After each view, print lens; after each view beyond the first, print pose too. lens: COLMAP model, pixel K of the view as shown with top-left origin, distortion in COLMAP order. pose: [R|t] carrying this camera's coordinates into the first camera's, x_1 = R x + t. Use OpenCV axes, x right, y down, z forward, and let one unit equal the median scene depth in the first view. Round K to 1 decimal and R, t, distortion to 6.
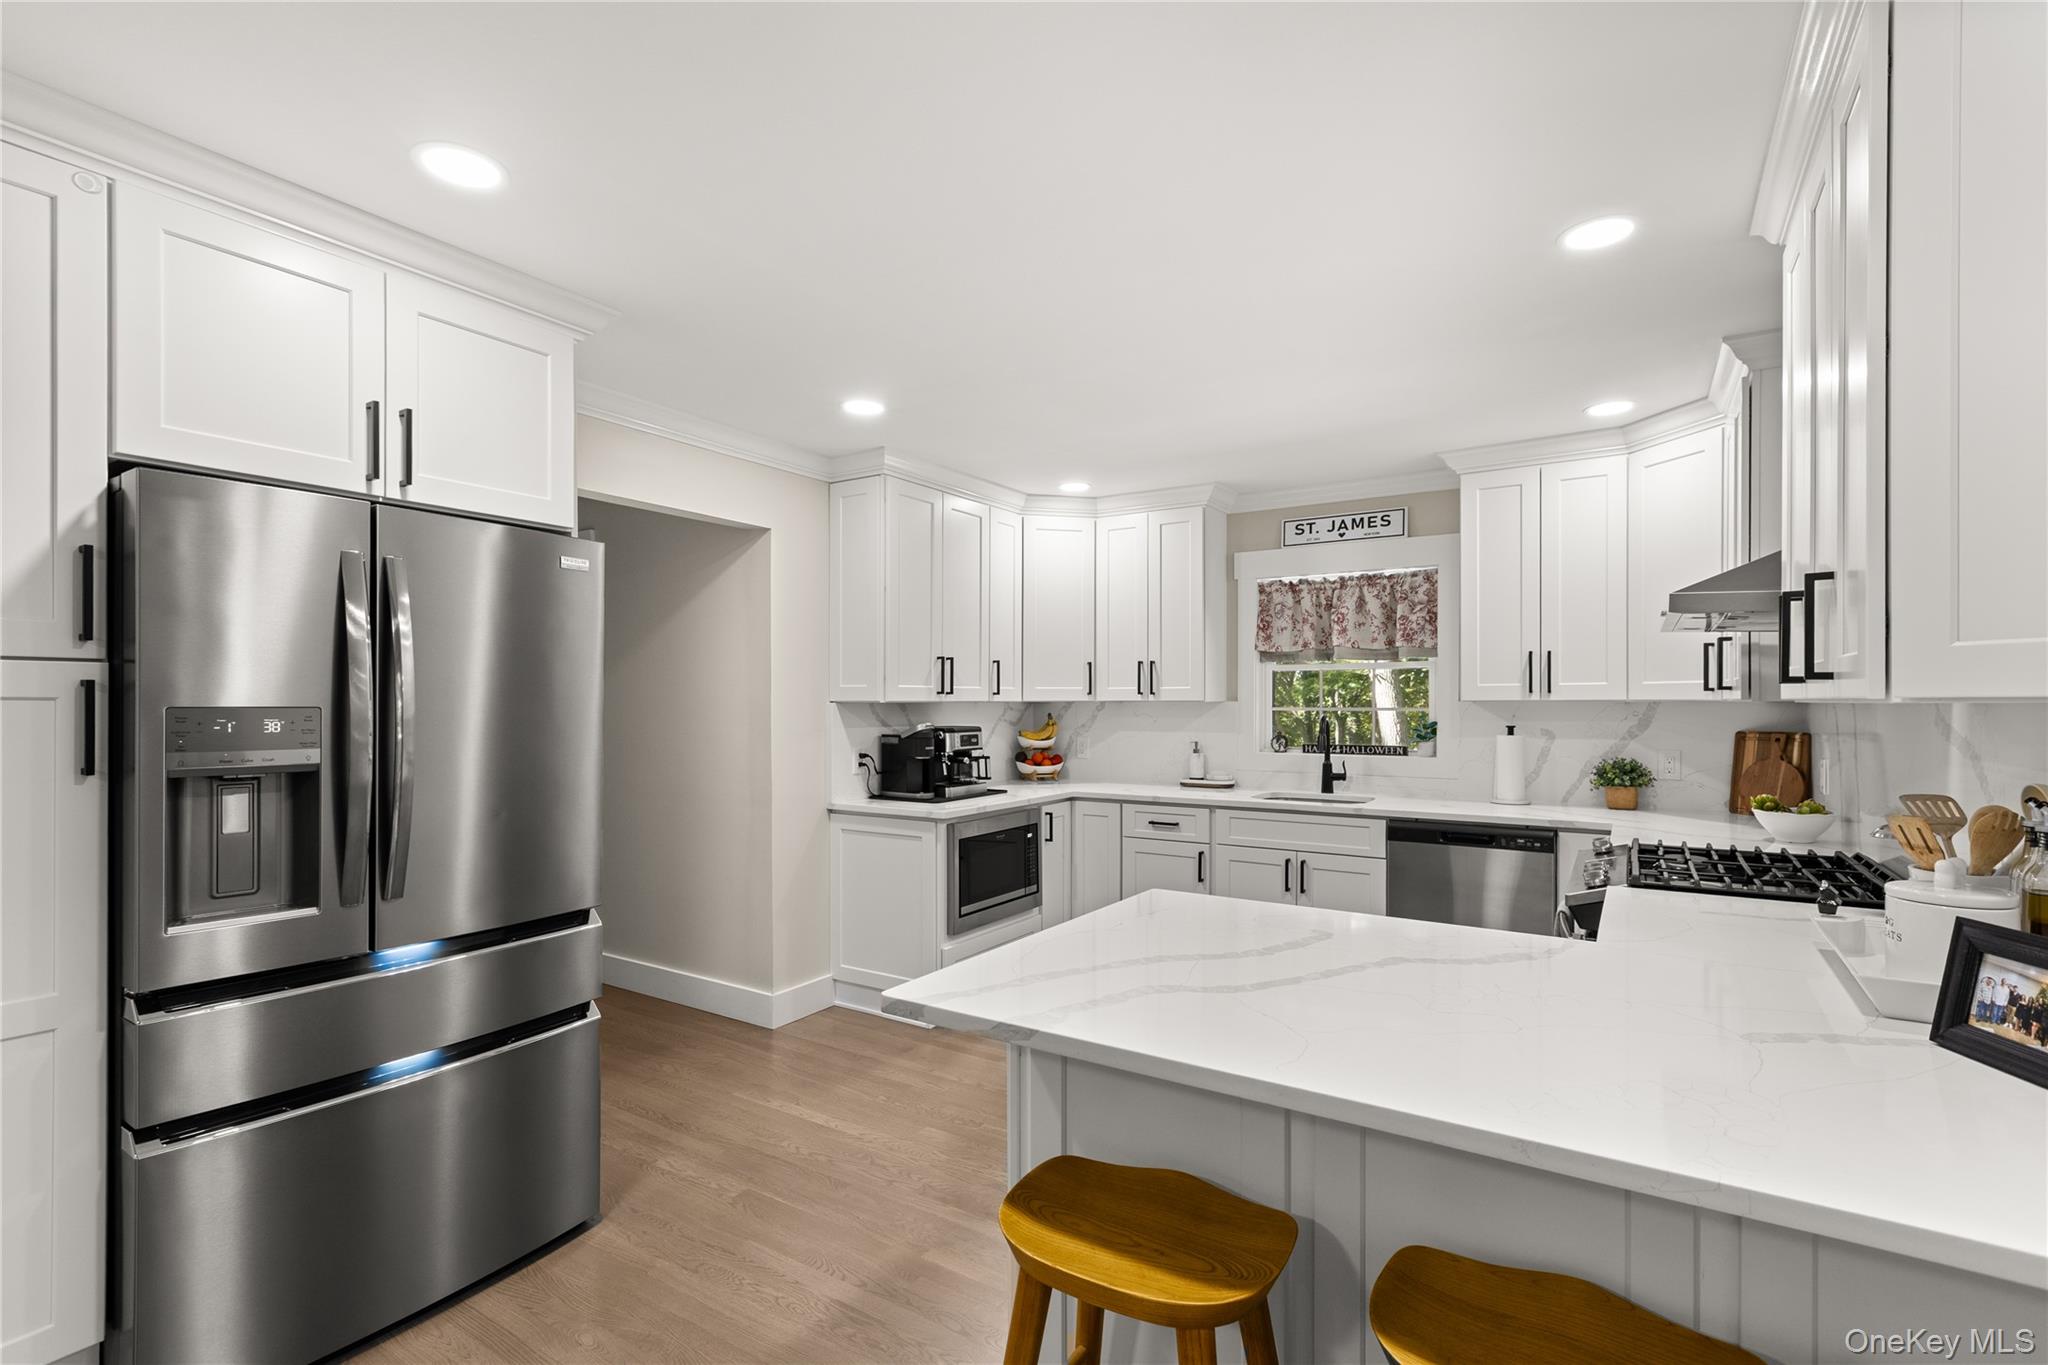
lens RADIAL K [[939.3, 0, 1009.8], [0, 939.3, 700.2], [0, 0, 1]] dist [0.004130, 0.000227]
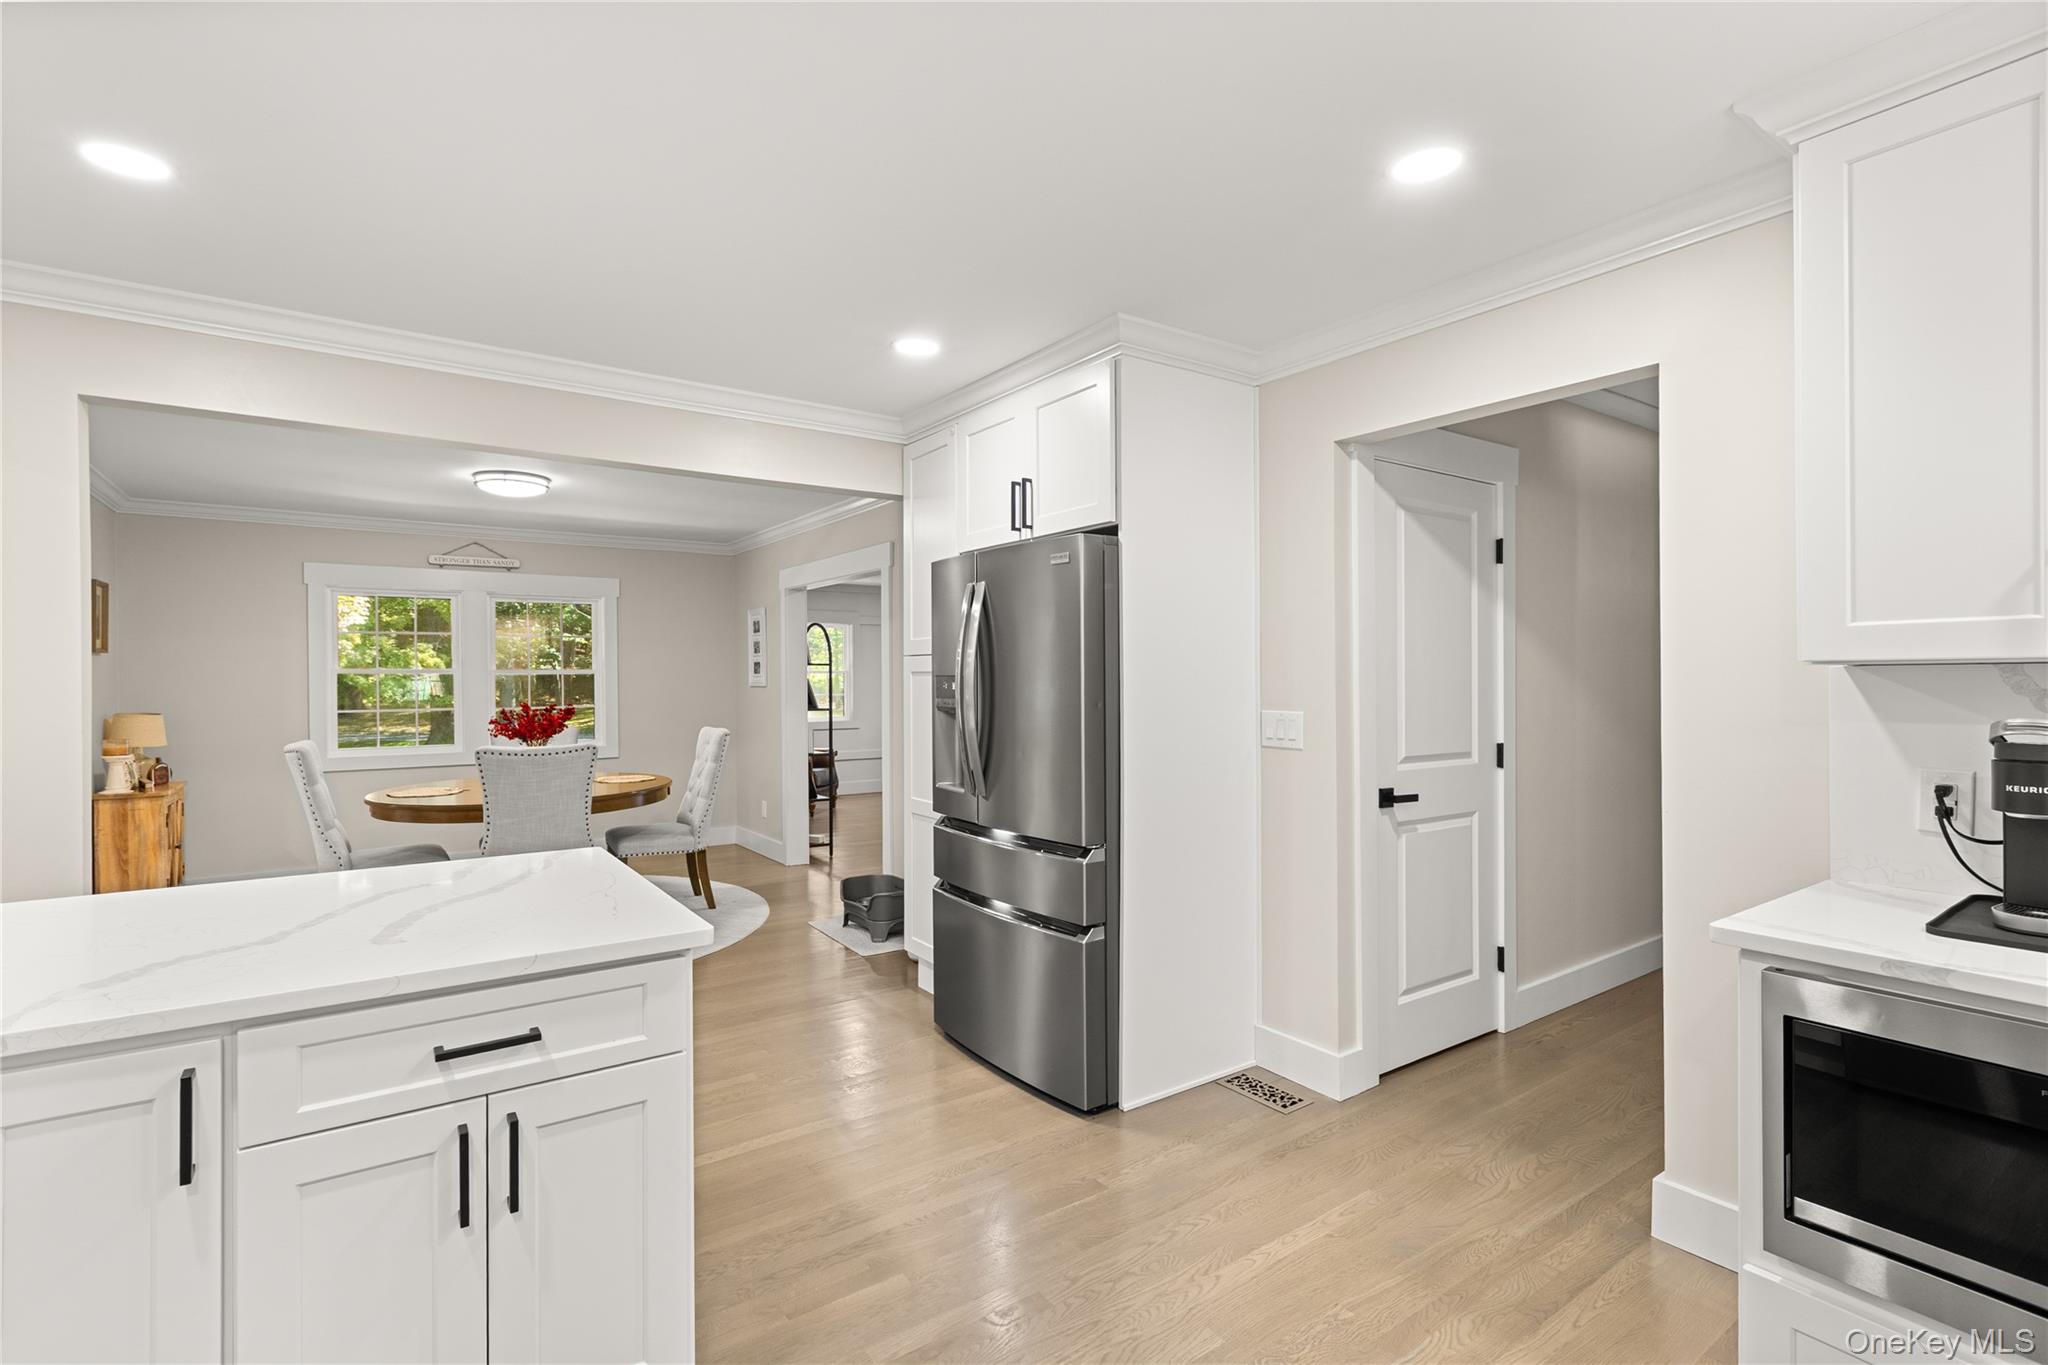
lens RADIAL K [[939.3, 0, 1021.4], [0, 939.3, 685.5], [0, 0, 1]] dist [0.004130, 0.000227]
pose [[-0.363231, 0.011405, -0.931629, 0.477977], [0.011385, 0.999905, 0.007802, 0.005730], [0.931630, -0.007773, -0.363326, 0.967005]]
